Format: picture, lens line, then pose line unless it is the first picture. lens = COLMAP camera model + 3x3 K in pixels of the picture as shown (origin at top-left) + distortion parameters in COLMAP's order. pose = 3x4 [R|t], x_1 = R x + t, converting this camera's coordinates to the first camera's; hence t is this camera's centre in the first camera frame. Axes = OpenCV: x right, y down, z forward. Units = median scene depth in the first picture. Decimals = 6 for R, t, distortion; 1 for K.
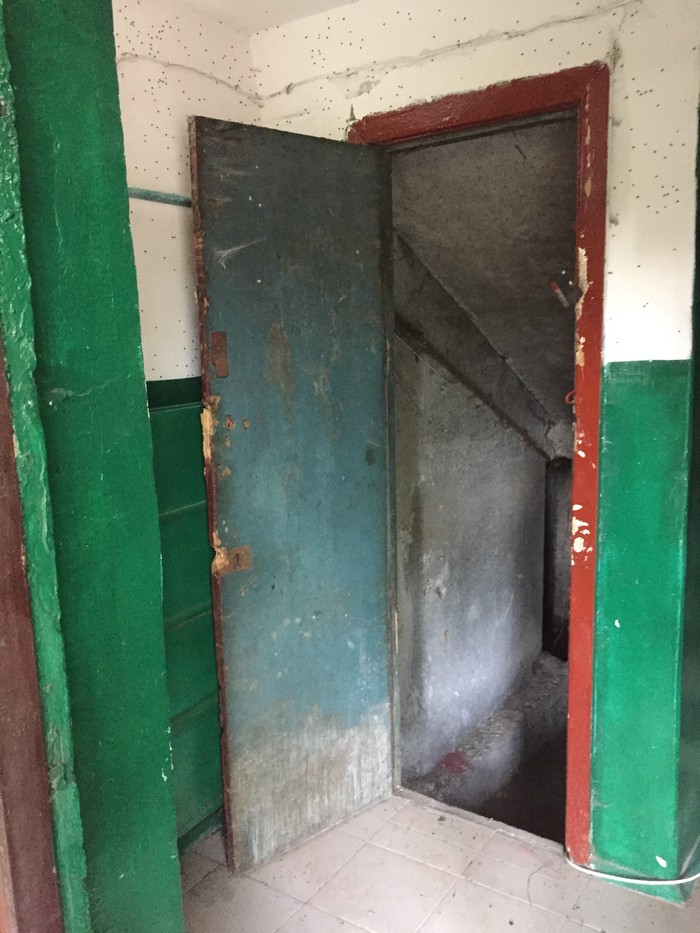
lens RADIAL K [[808.9, 0, 348.7], [0, 808.9, 467.7], [0, 0, 1]] dist [0.046496, -0.056709]
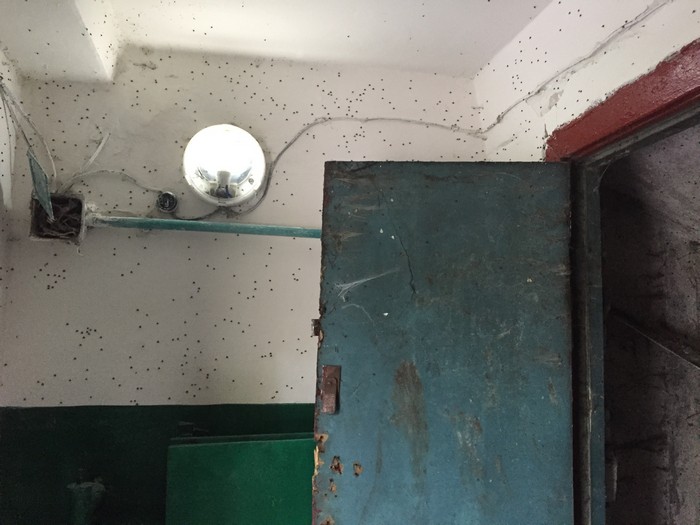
lens RADIAL K [[606.9, 0, 350.4], [0, 606.9, 262.5], [0, 0, 1]] dist [0.046496, -0.056709]
pose [[0.712661, -0.023613, -0.701111, 0.335096], [-0.153550, 0.969947, -0.188747, -0.141460], [0.684497, 0.242168, 0.687618, 0.450116]]
